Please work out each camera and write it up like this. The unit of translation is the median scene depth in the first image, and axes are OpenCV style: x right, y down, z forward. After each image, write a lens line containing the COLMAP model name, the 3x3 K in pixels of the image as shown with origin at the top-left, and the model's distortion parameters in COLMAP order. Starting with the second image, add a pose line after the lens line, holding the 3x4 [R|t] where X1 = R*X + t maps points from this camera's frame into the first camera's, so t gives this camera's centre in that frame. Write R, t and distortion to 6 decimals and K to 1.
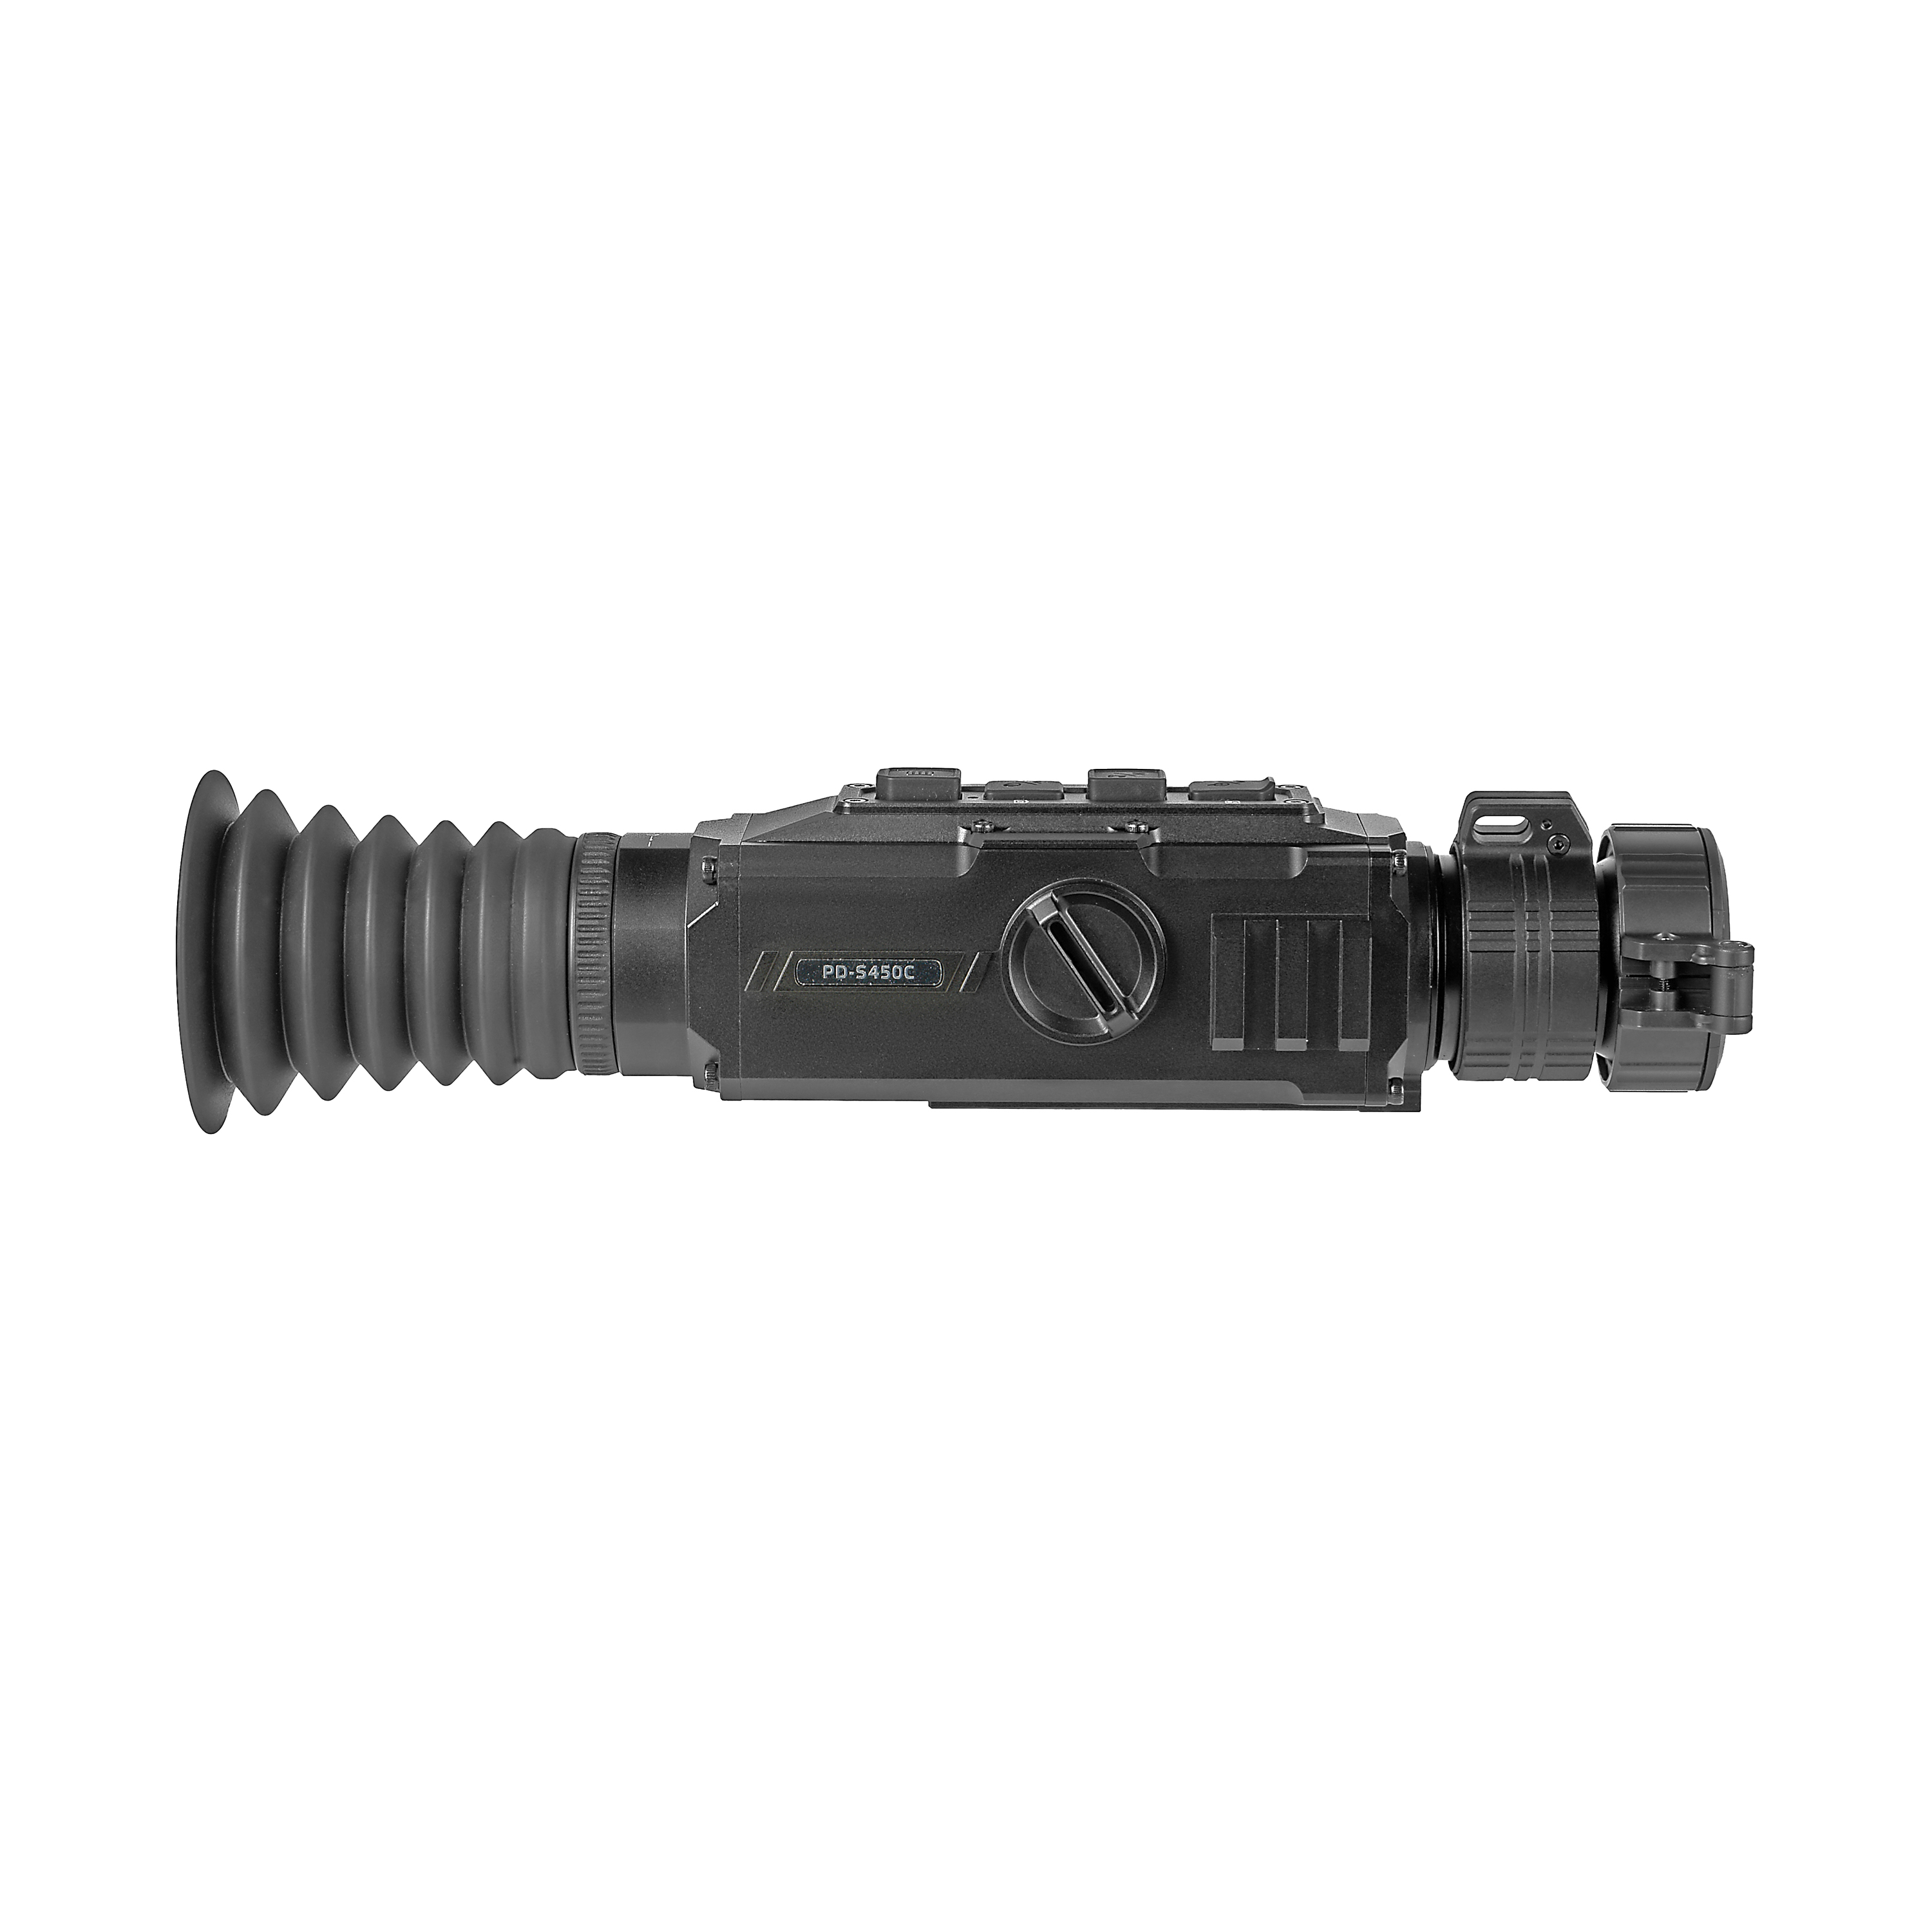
lens RADIAL K [[5439.6, 0, 955.3], [0, 5439.6, 961.8], [0, 0, 1]] dist [-0.031122, 0.000000]
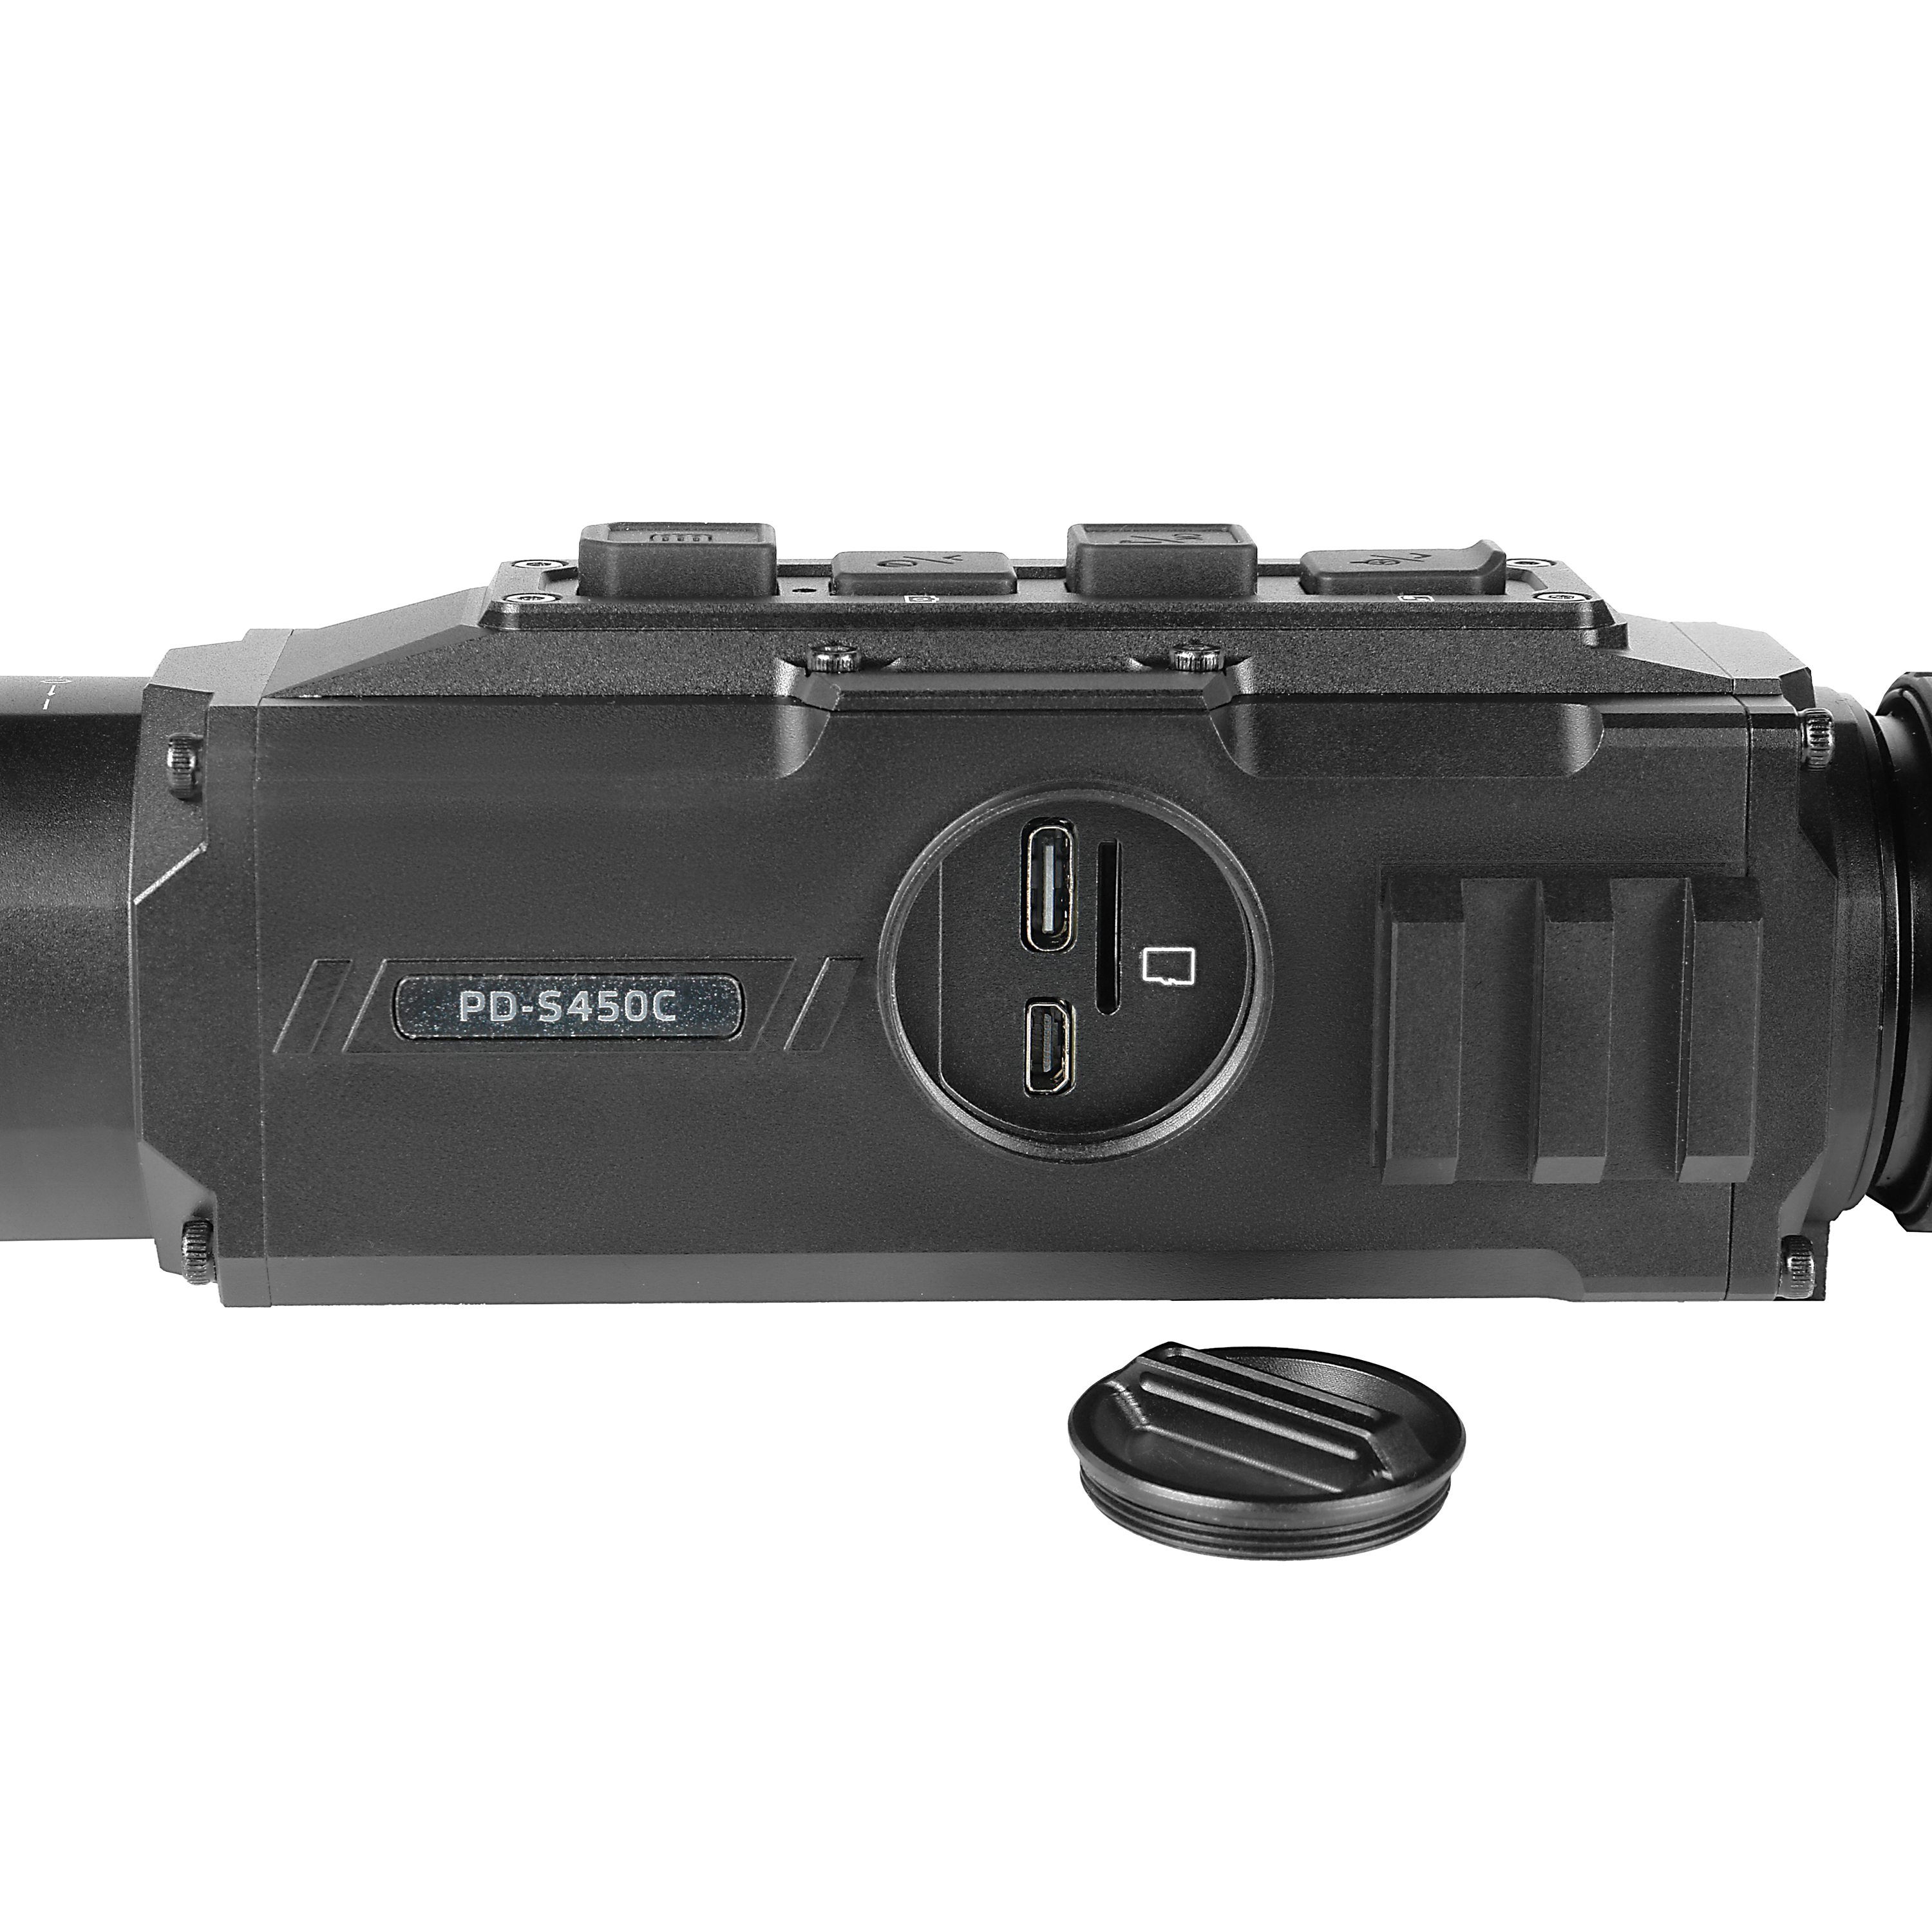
lens RADIAL K [[5439.6, 0, 965.9], [0, 5439.6, 974.1], [0, 0, 1]] dist [-0.031122, 0.000000]
pose [[0.997454, -0.009607, 0.070664, -0.014889], [0.007025, 0.999302, 0.036694, -0.015816], [-0.070968, -0.036104, 0.996825, 0.576336]]
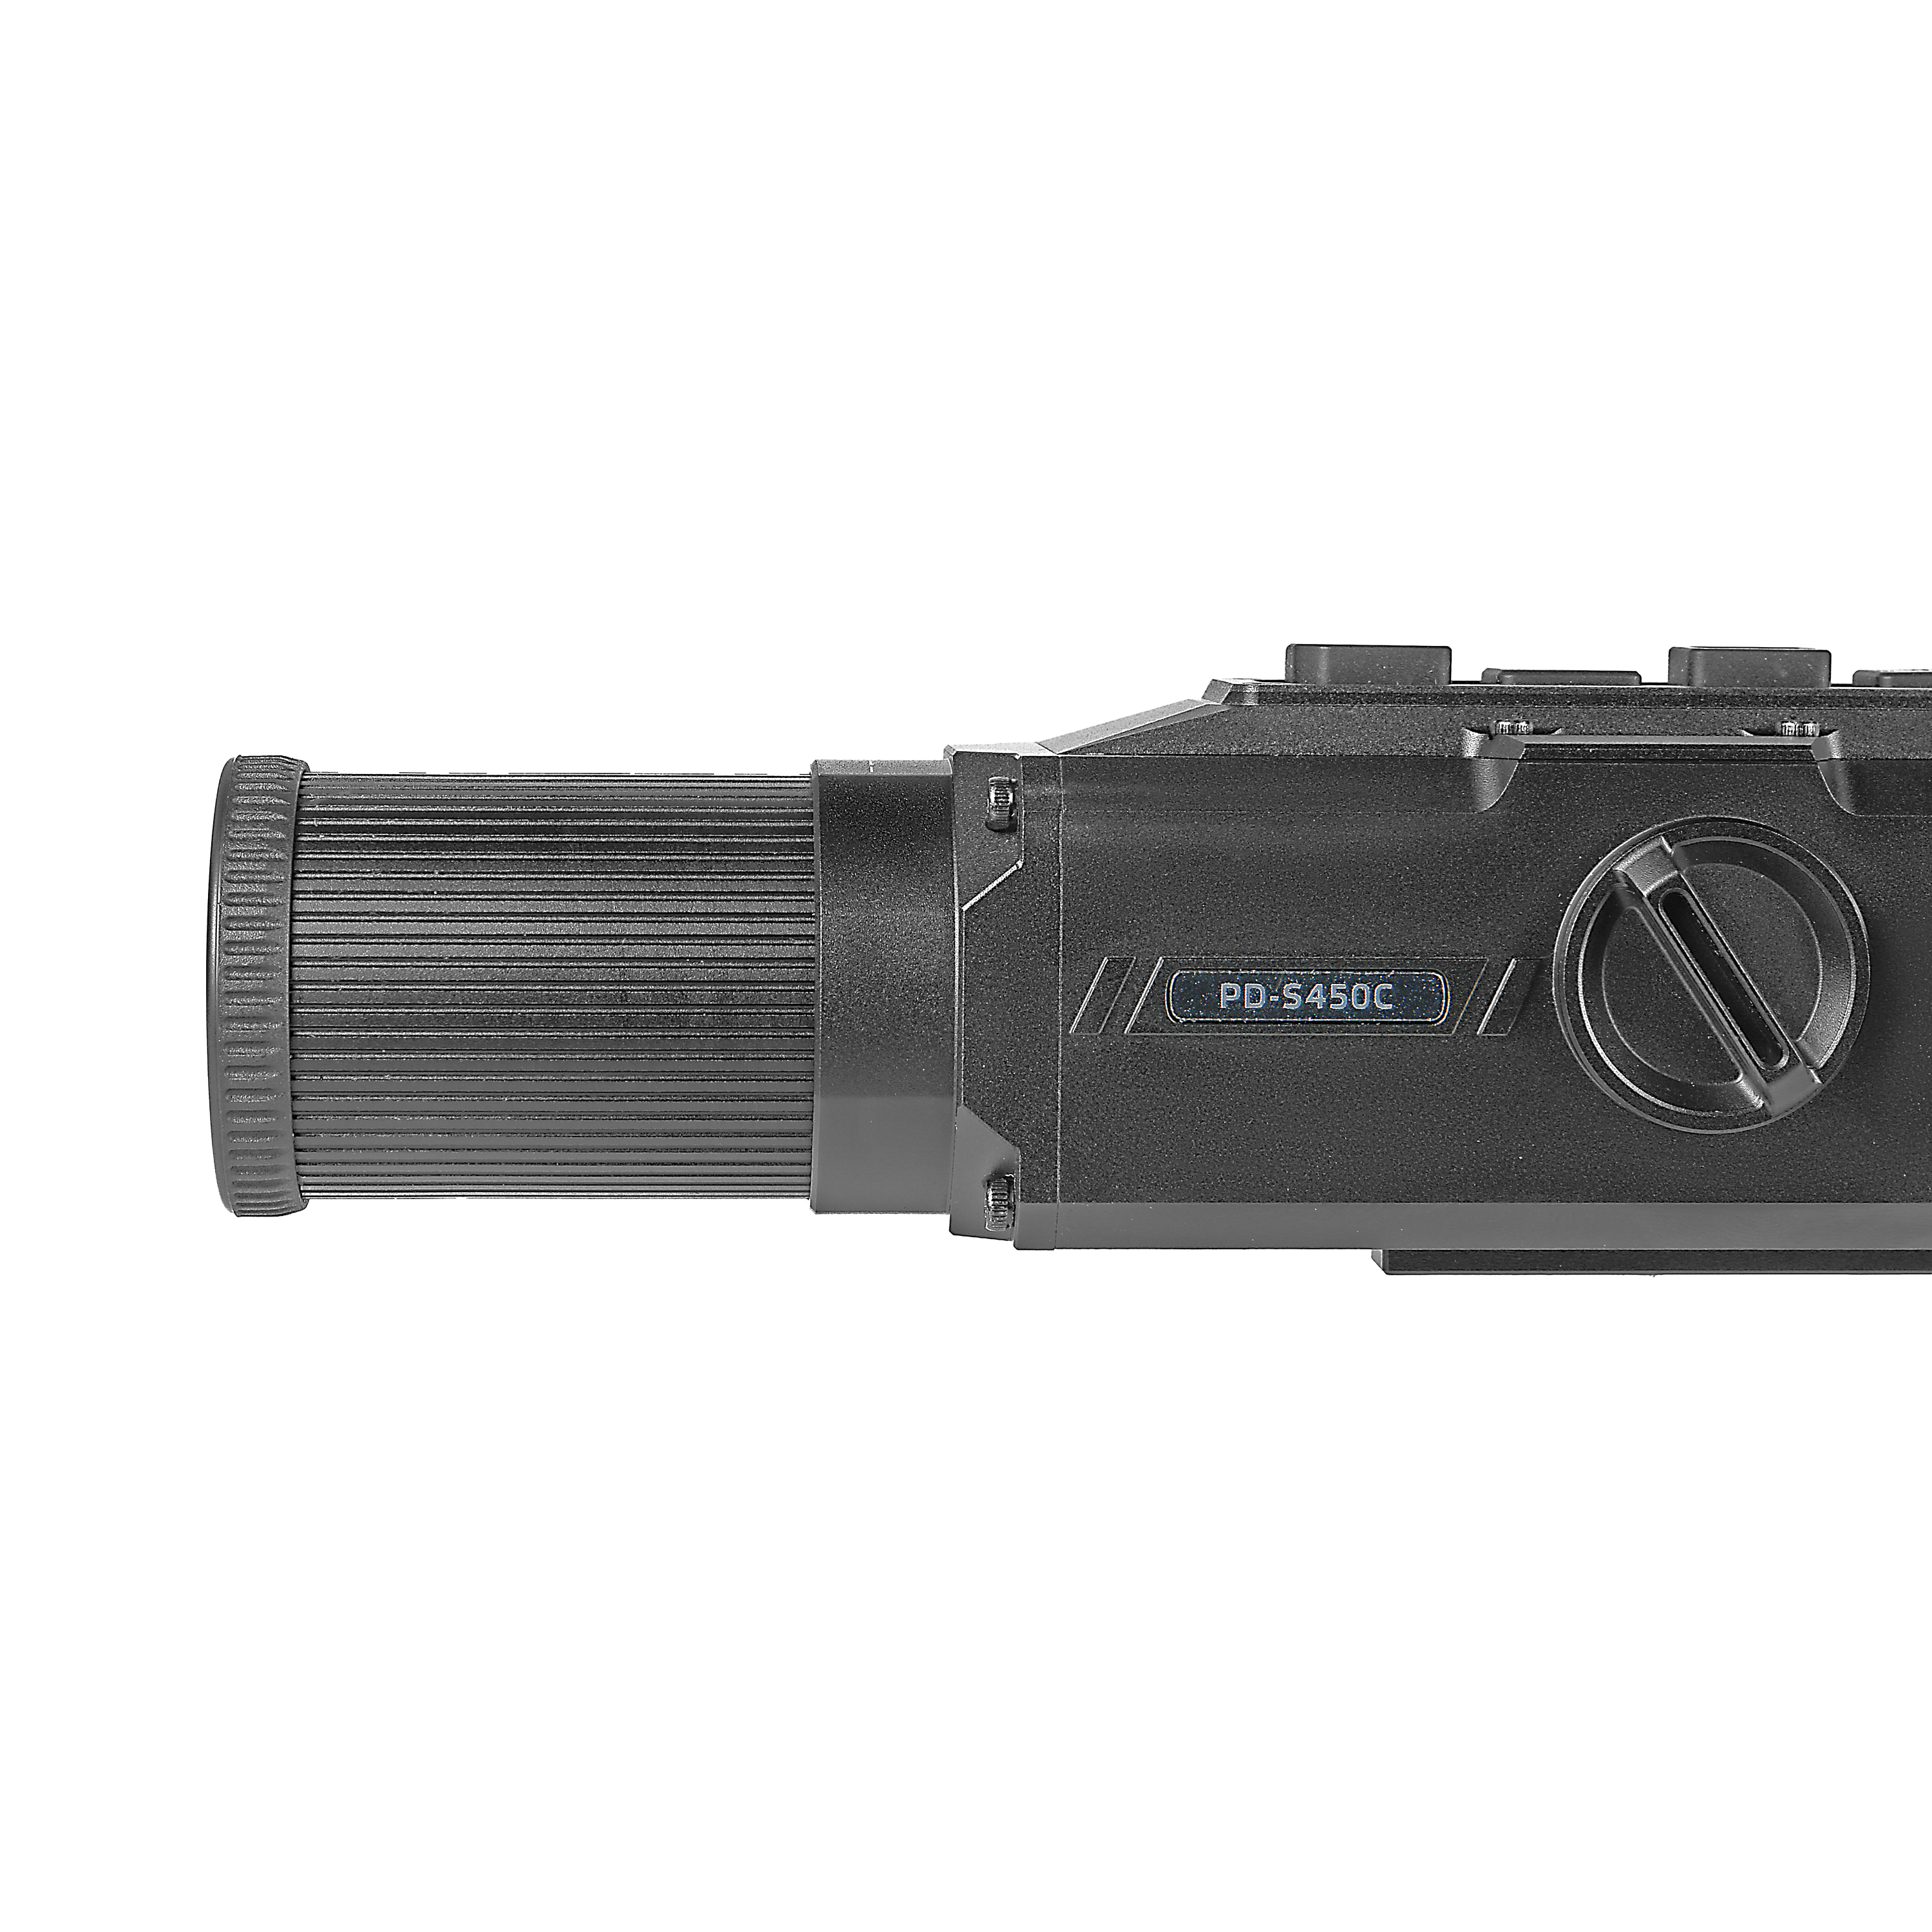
lens RADIAL K [[5439.6, 0, 963.1], [0, 5439.6, 968.1], [0, 0, 1]] dist [-0.031122, 0.000000]
pose [[0.995958, 0.002498, 0.089787, -0.096035], [0.007337, 0.994011, -0.109035, 0.056172], [-0.089522, 0.109253, 0.989975, 0.481467]]
